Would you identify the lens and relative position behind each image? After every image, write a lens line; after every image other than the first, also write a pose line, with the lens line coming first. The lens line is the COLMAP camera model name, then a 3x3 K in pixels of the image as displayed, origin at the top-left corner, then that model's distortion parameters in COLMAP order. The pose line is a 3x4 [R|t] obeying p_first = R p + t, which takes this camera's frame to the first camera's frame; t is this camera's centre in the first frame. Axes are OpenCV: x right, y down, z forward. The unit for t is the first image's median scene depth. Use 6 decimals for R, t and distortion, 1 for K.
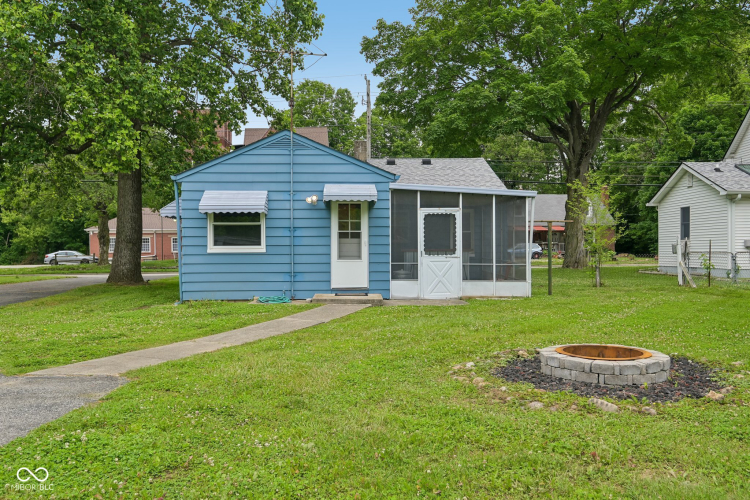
lens RADIAL K [[584.3, 0, 375.0], [0, 584.3, 250.0], [0, 0, 1]] dist [-0.004307, 0.000000]
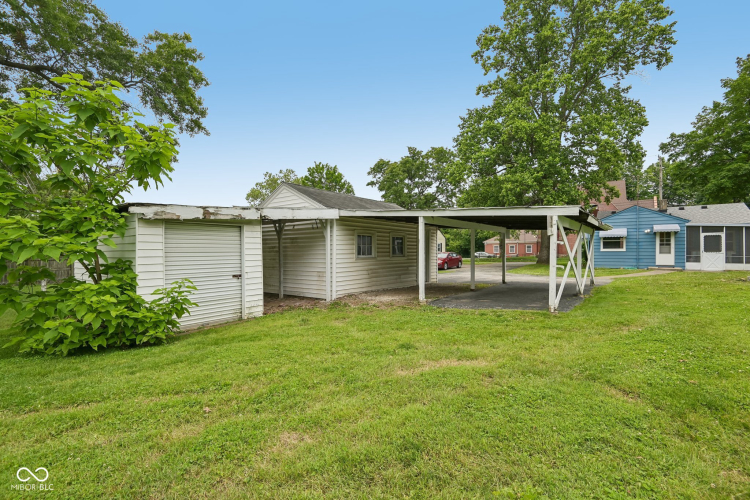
lens RADIAL K [[354.4, 0, 375.0], [0, 354.4, 250.0], [0, 0, 1]] dist [0.000999, -0.008064]
pose [[0.790132, -0.000147, -0.612937, -0.098296], [-0.003802, 0.999980, -0.005140, 0.011916], [0.612925, 0.006392, 0.790115, -1.004389]]
